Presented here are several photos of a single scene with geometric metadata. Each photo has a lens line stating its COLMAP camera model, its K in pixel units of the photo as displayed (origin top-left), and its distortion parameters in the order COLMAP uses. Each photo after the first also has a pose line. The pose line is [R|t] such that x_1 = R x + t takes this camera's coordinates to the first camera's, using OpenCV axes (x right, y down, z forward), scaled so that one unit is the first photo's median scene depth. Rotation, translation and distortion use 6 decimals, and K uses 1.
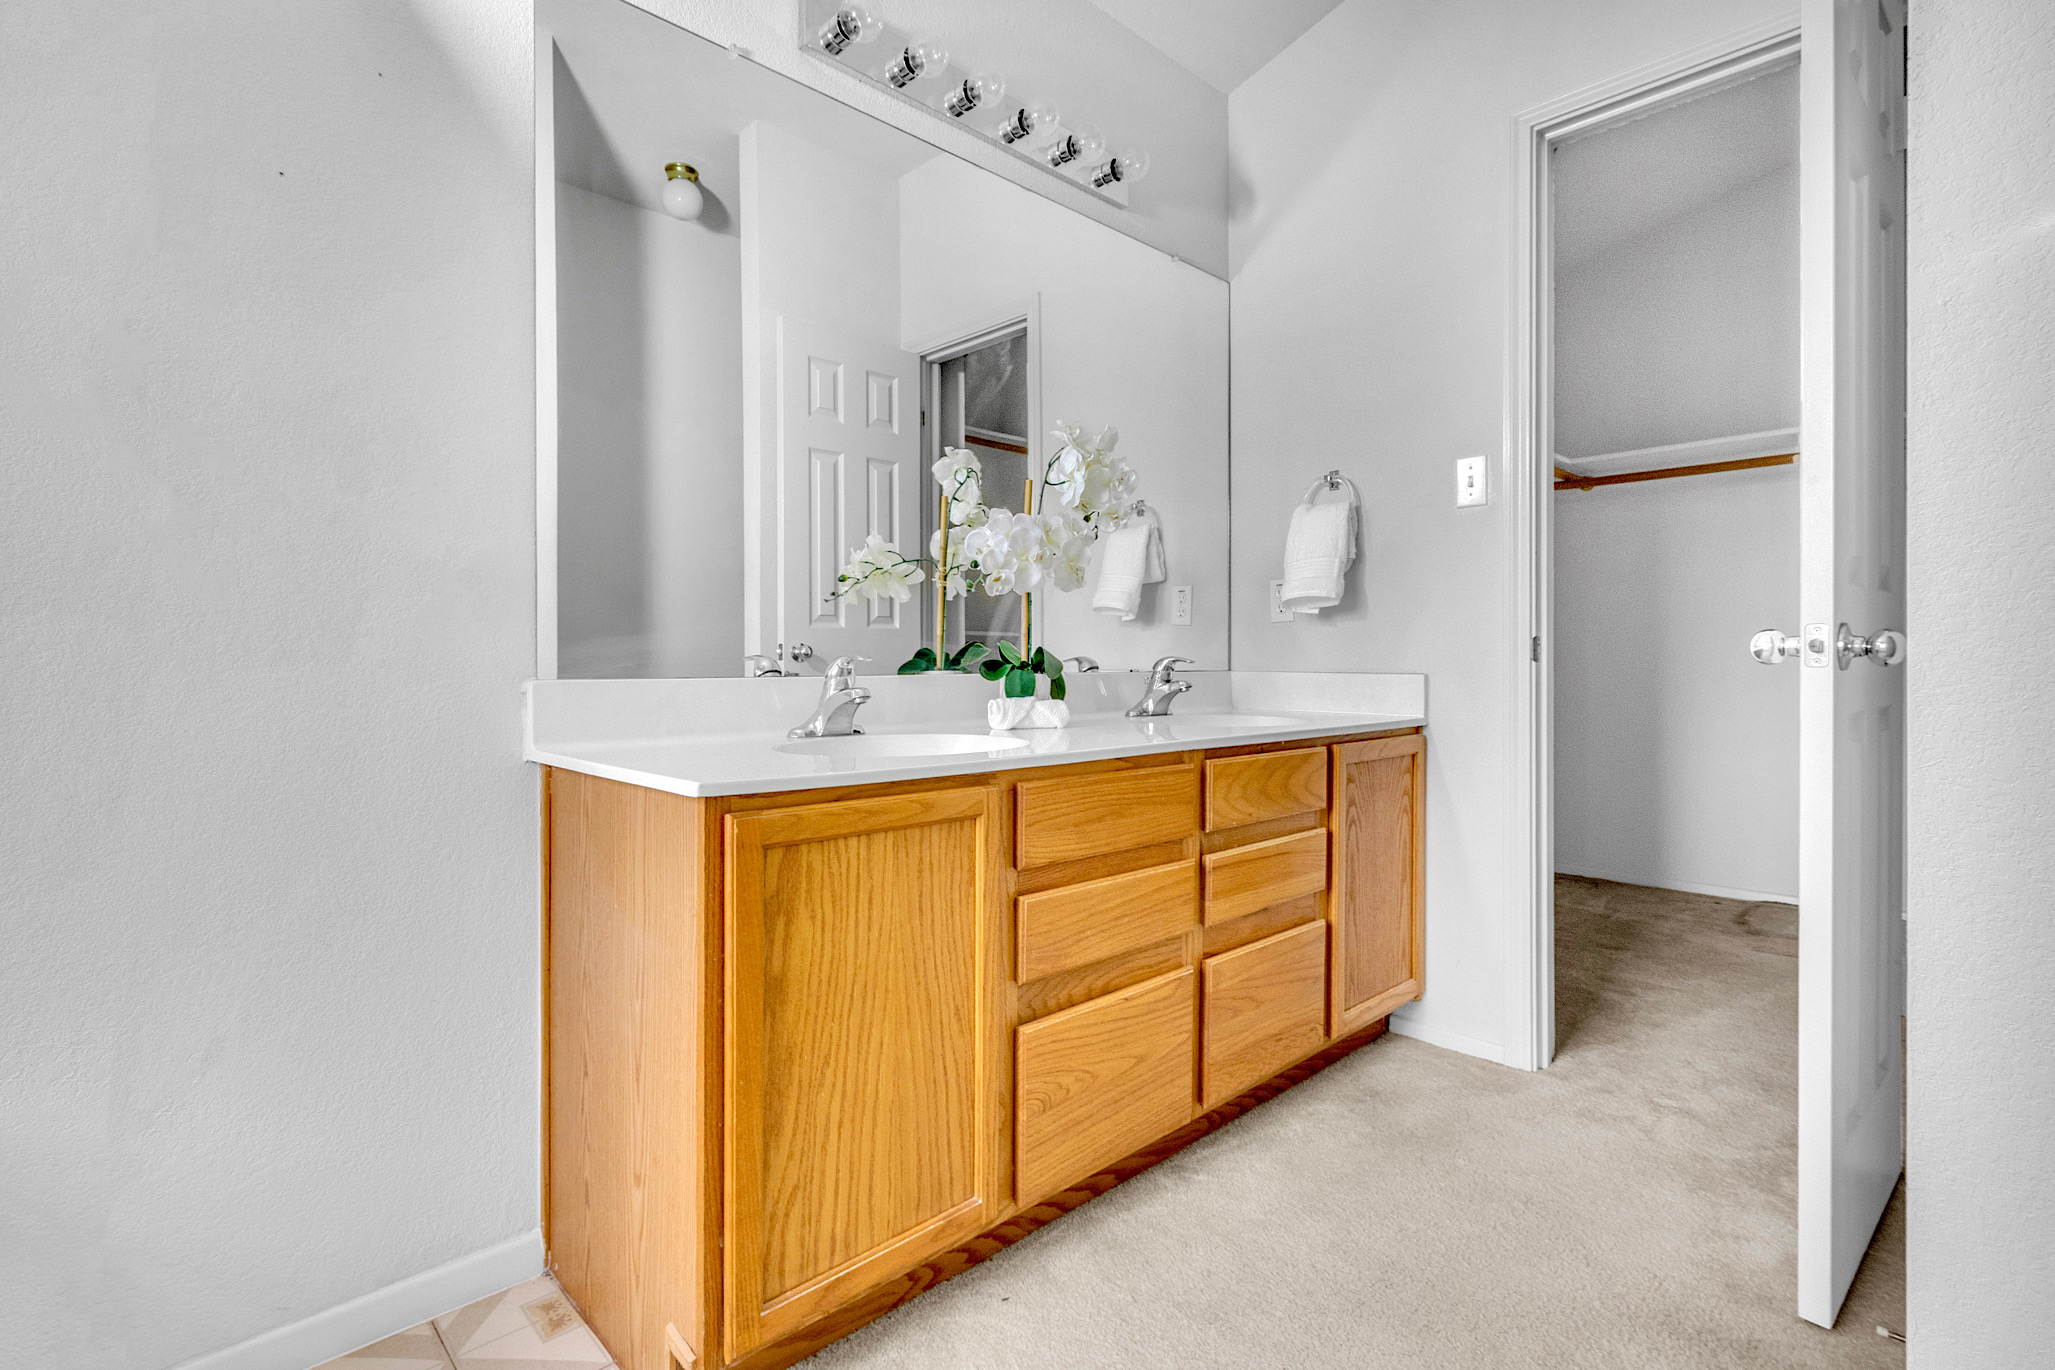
lens RADIAL K [[976.7, 0, 1020.6], [0, 976.7, 666.9], [0, 0, 1]] dist [0.004780, 0.000437]
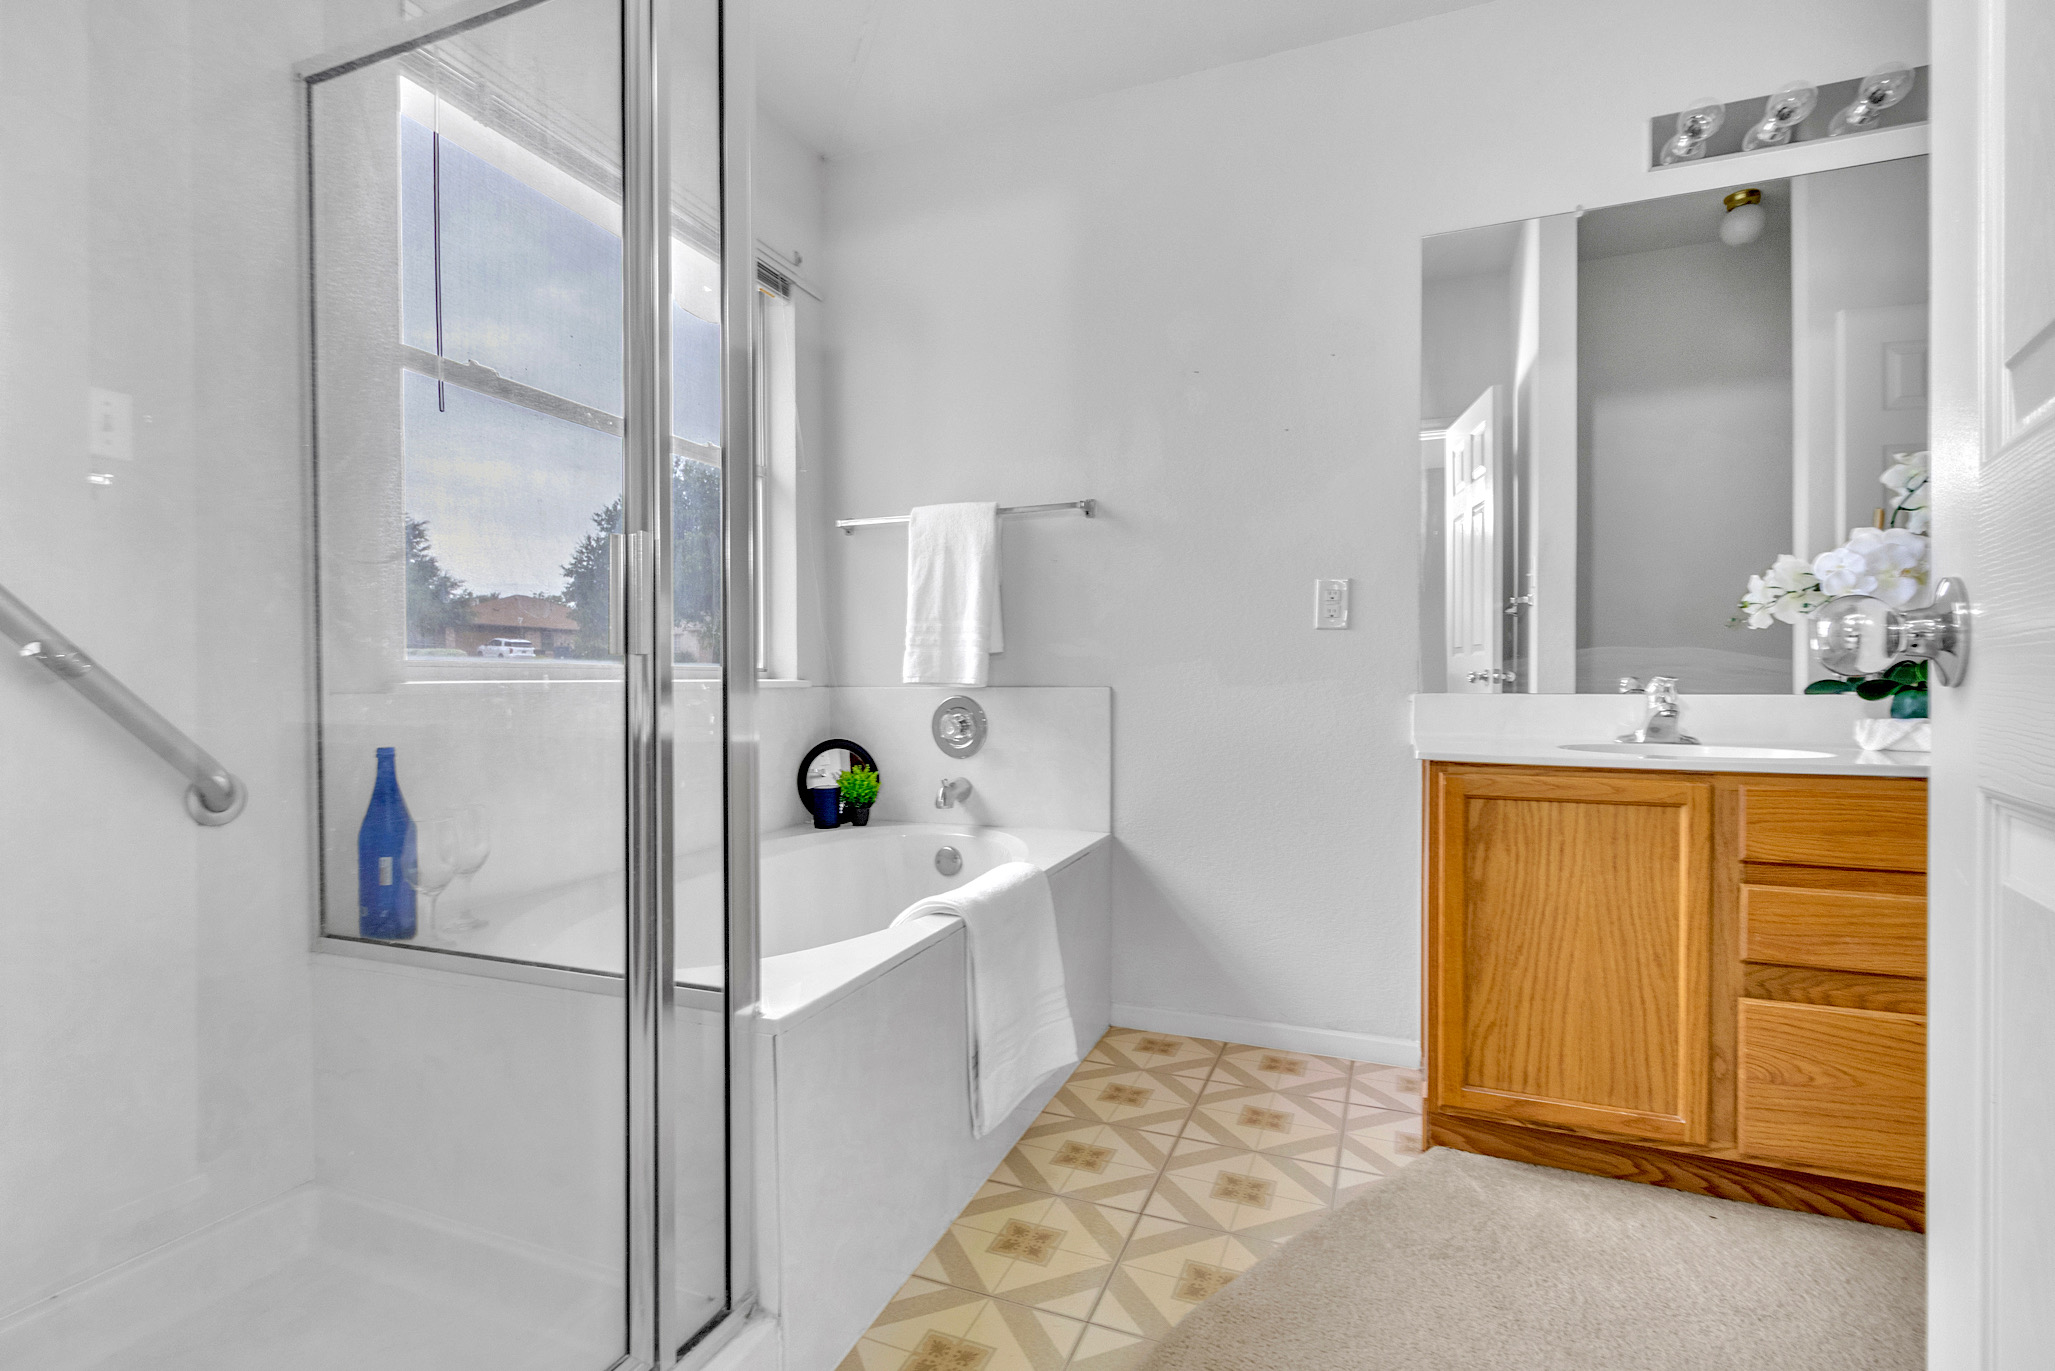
lens RADIAL K [[976.7, 0, 1025.1], [0, 976.7, 686.2], [0, 0, 1]] dist [0.004780, 0.000437]
pose [[0.427175, 0.000625, -0.904169, 0.780162], [-0.007820, 0.999965, -0.003003, 0.014831], [0.904135, 0.008353, 0.427165, -0.294521]]
